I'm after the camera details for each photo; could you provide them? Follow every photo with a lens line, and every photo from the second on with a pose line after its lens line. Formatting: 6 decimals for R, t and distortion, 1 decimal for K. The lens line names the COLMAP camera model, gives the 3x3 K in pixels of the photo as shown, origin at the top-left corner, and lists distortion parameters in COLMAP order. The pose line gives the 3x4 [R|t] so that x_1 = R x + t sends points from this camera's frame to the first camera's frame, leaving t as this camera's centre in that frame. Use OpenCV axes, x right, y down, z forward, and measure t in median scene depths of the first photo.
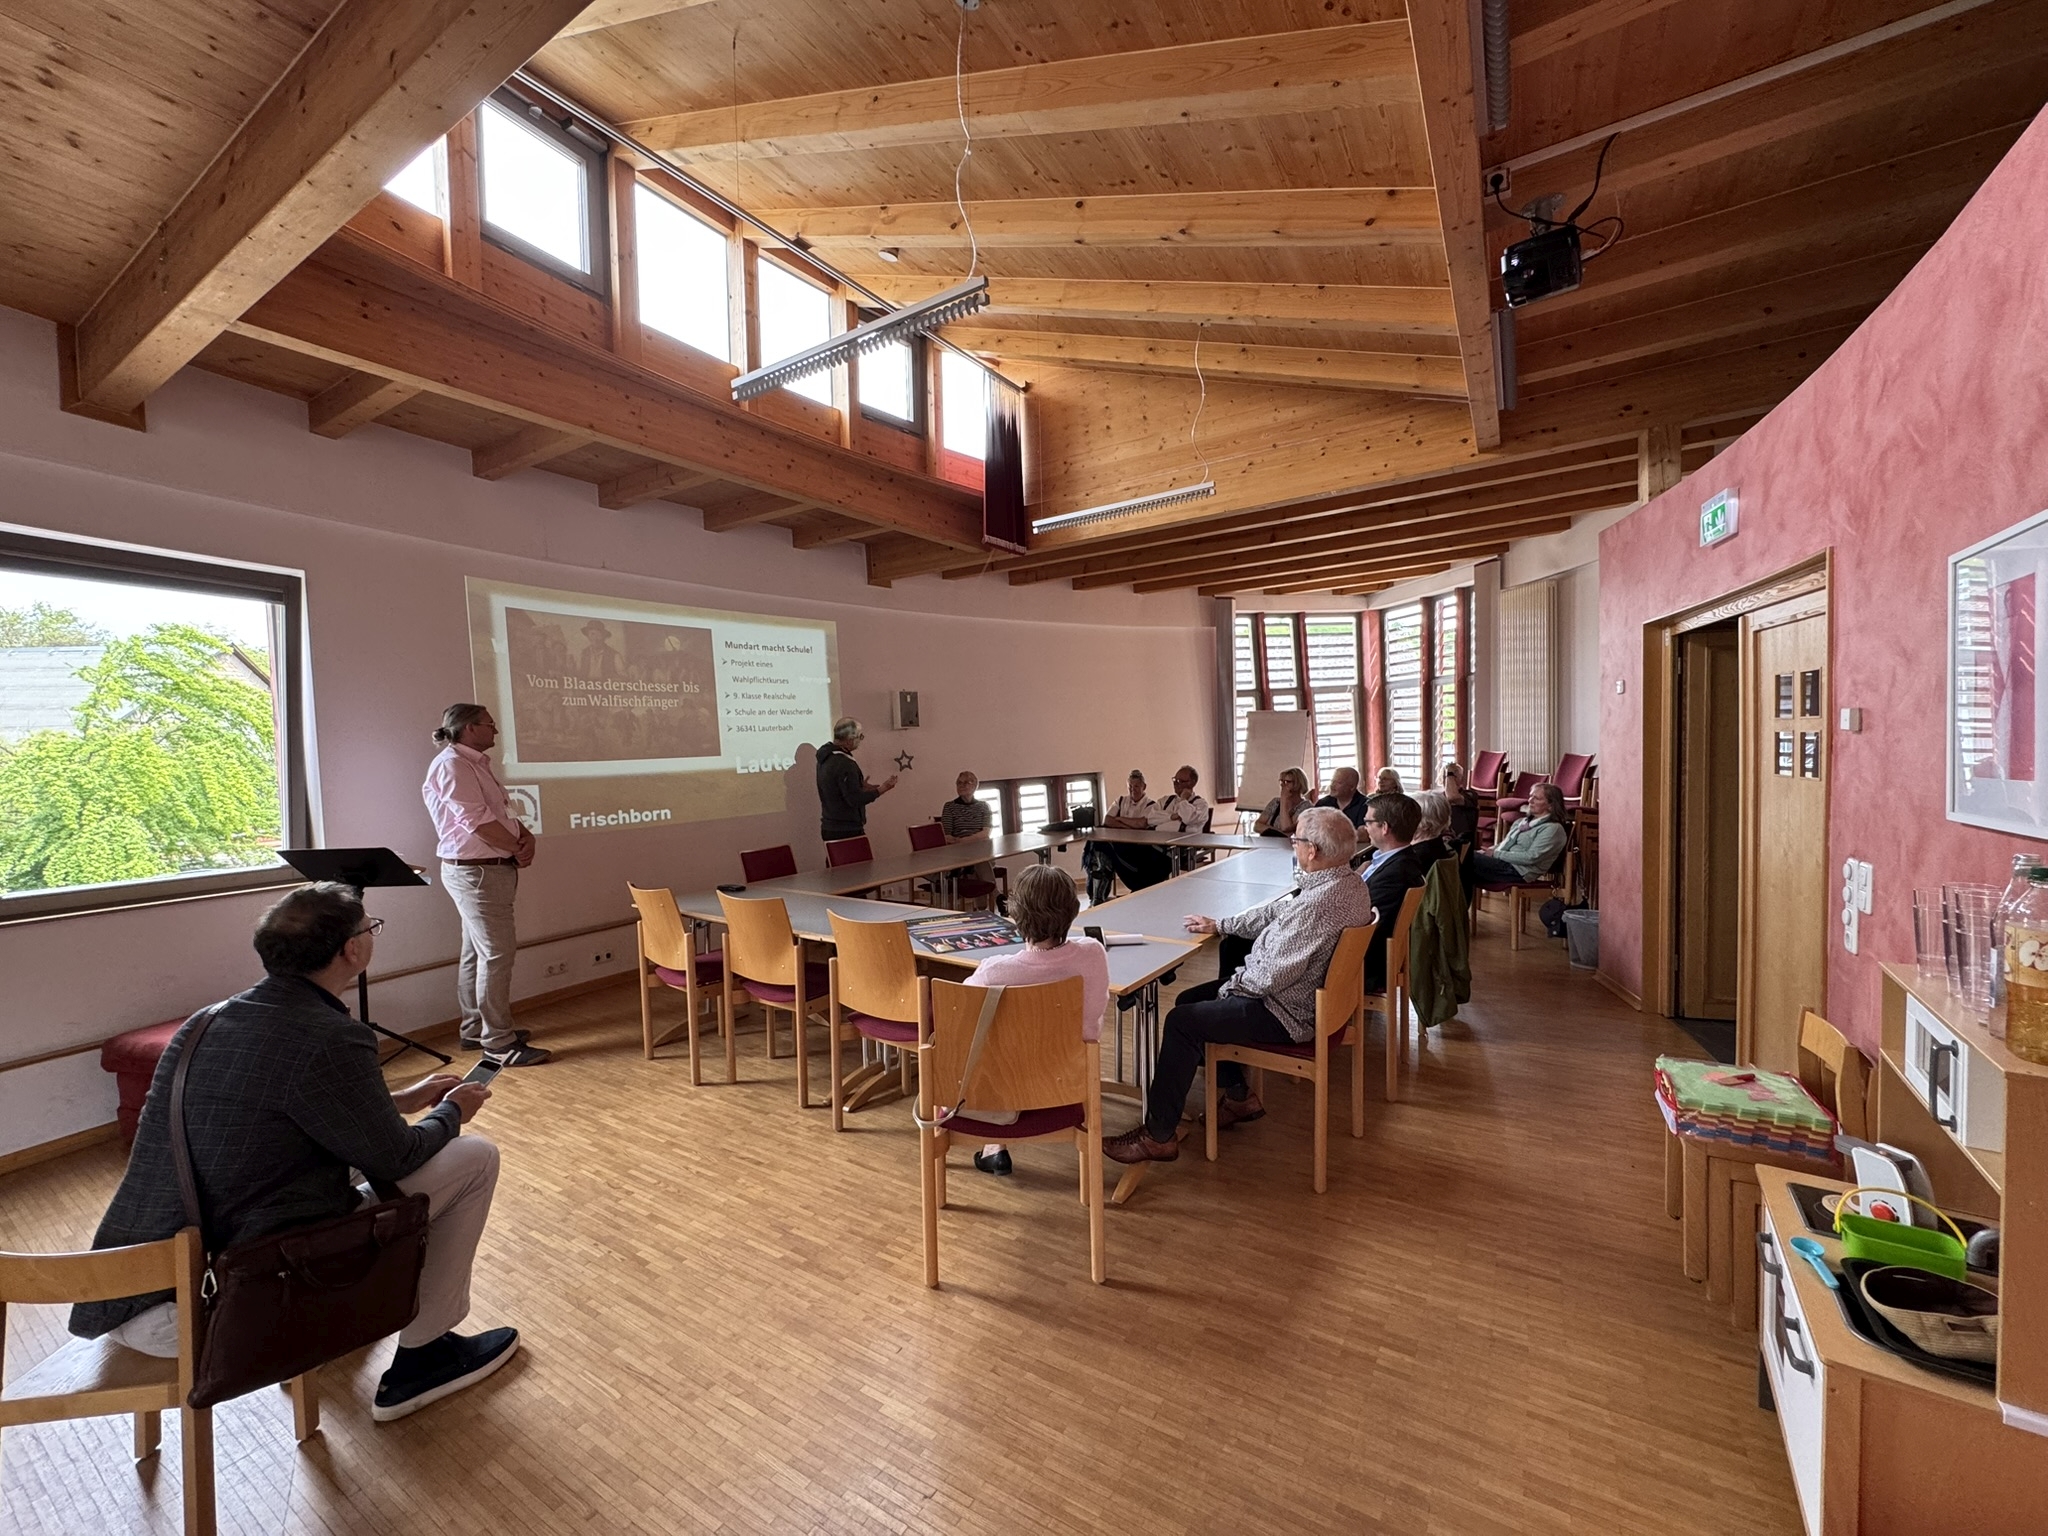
lens RADIAL K [[813.9, 0, 1024.0], [0, 813.9, 768.9], [0, 0, 1]] dist [-0.002020, -0.000176]
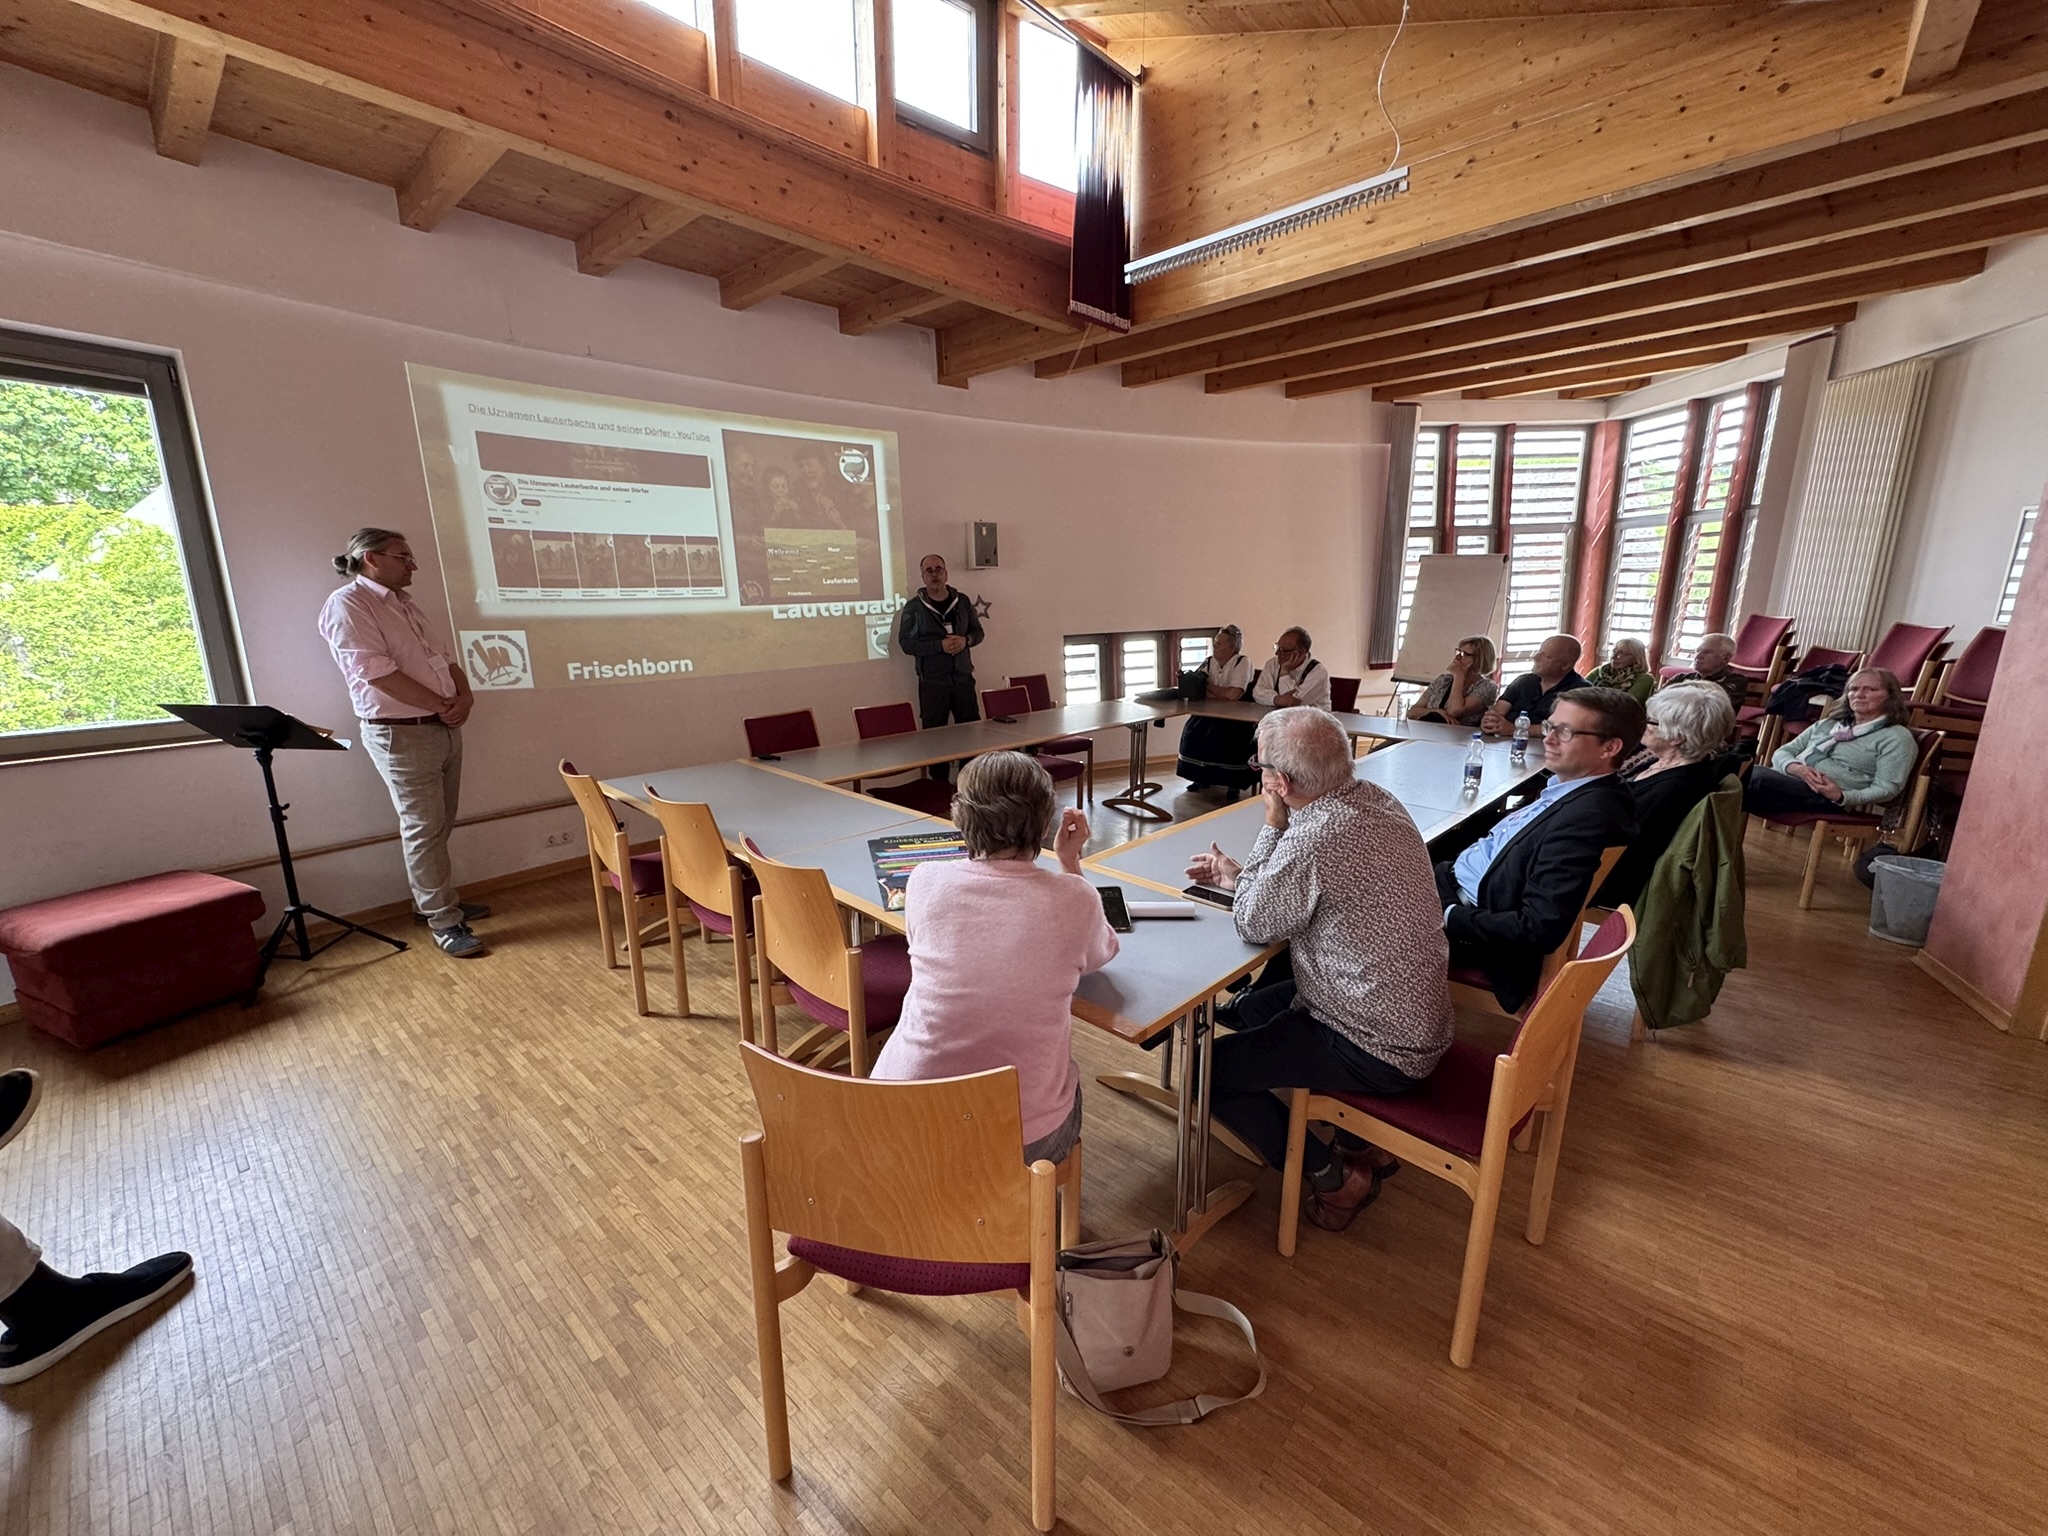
lens RADIAL K [[813.9, 0, 1024.8], [0, 813.9, 765.9], [0, 0, 1]] dist [-0.002020, -0.000176]
pose [[0.984891, 0.058504, -0.162993, 0.055868], [-0.027423, 0.982020, 0.186777, -0.009709], [0.170990, -0.179485, 0.968787, 0.203659]]
